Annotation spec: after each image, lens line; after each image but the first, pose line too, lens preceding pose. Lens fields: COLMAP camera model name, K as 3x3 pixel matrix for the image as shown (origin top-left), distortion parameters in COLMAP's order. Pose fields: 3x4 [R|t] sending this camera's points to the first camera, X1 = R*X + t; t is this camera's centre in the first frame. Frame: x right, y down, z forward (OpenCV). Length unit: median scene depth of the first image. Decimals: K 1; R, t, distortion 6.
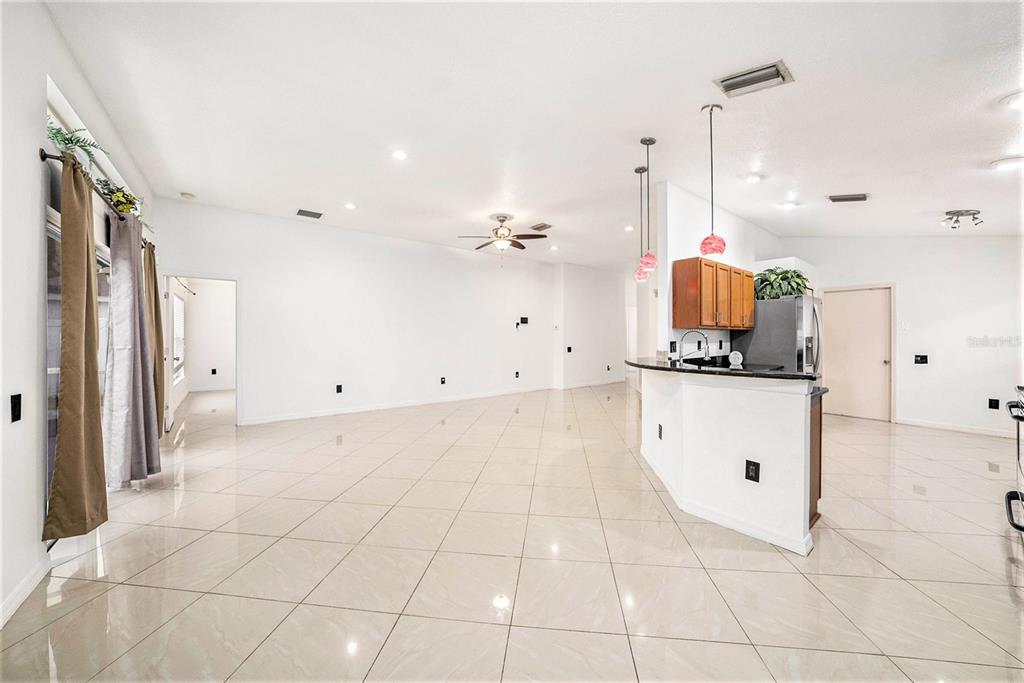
lens RADIAL K [[360.3, 0, 526.8], [0, 360.3, 336.6], [0, 0, 1]] dist [-0.018788, 0.002689]
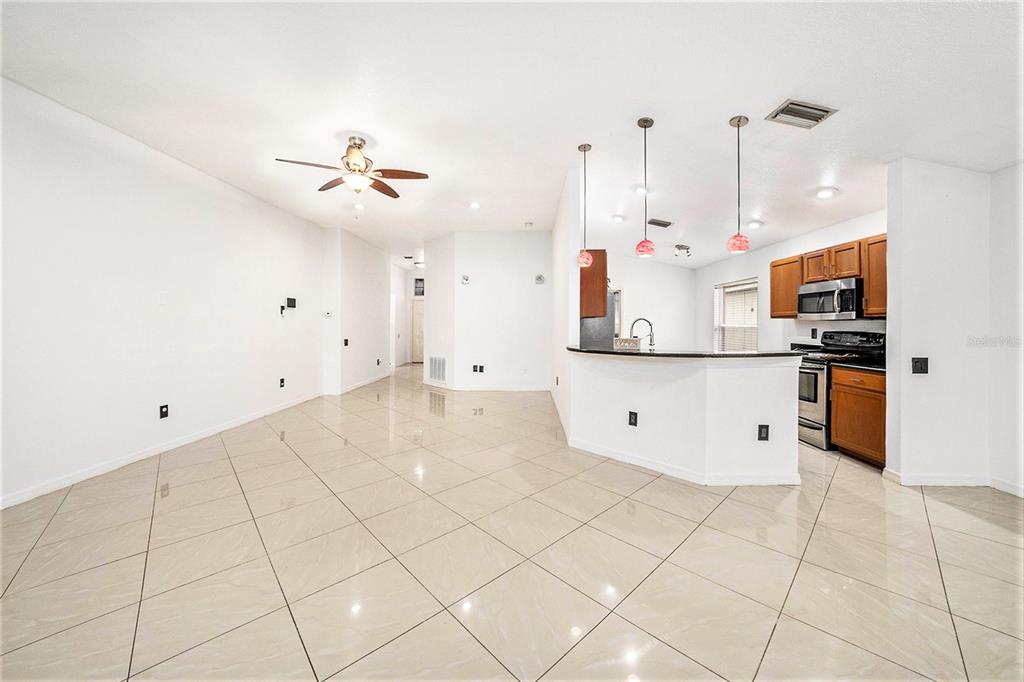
lens RADIAL K [[360.3, 0, 520.3], [0, 360.3, 327.0], [0, 0, 1]] dist [-0.018788, 0.002689]
pose [[0.644650, -0.010224, 0.764409, -0.407049], [0.002874, 0.999936, 0.010951, -0.002974], [-0.764472, -0.004863, 0.644638, 0.402594]]
